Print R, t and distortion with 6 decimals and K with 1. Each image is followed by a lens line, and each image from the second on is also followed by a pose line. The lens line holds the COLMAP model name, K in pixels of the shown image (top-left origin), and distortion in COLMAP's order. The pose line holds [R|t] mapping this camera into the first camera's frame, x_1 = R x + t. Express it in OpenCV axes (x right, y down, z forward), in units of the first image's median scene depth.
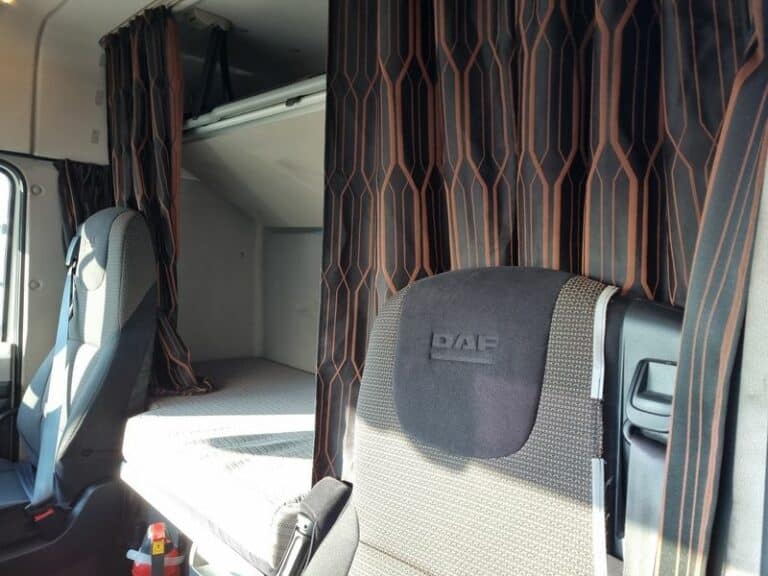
lens RADIAL K [[577.8, 0, 384.0], [0, 577.8, 288.0], [0, 0, 1]] dist [0.029865, -0.001384]
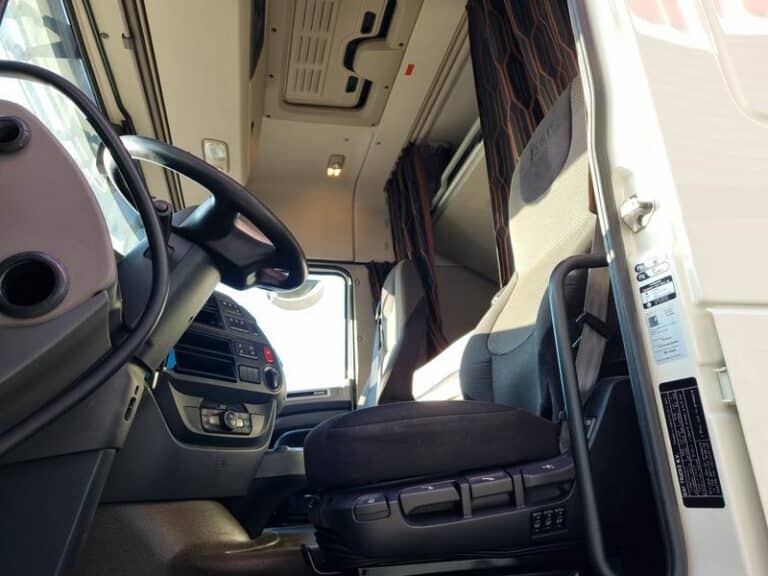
lens RADIAL K [[527.3, 0, 384.0], [0, 527.3, 288.0], [0, 0, 1]] dist [0.000525, -0.000040]
pose [[0.865213, -0.243081, -0.438540, 0.113019], [0.076870, 0.928591, -0.363056, 0.394295], [0.495477, 0.280410, 0.822115, -0.172903]]
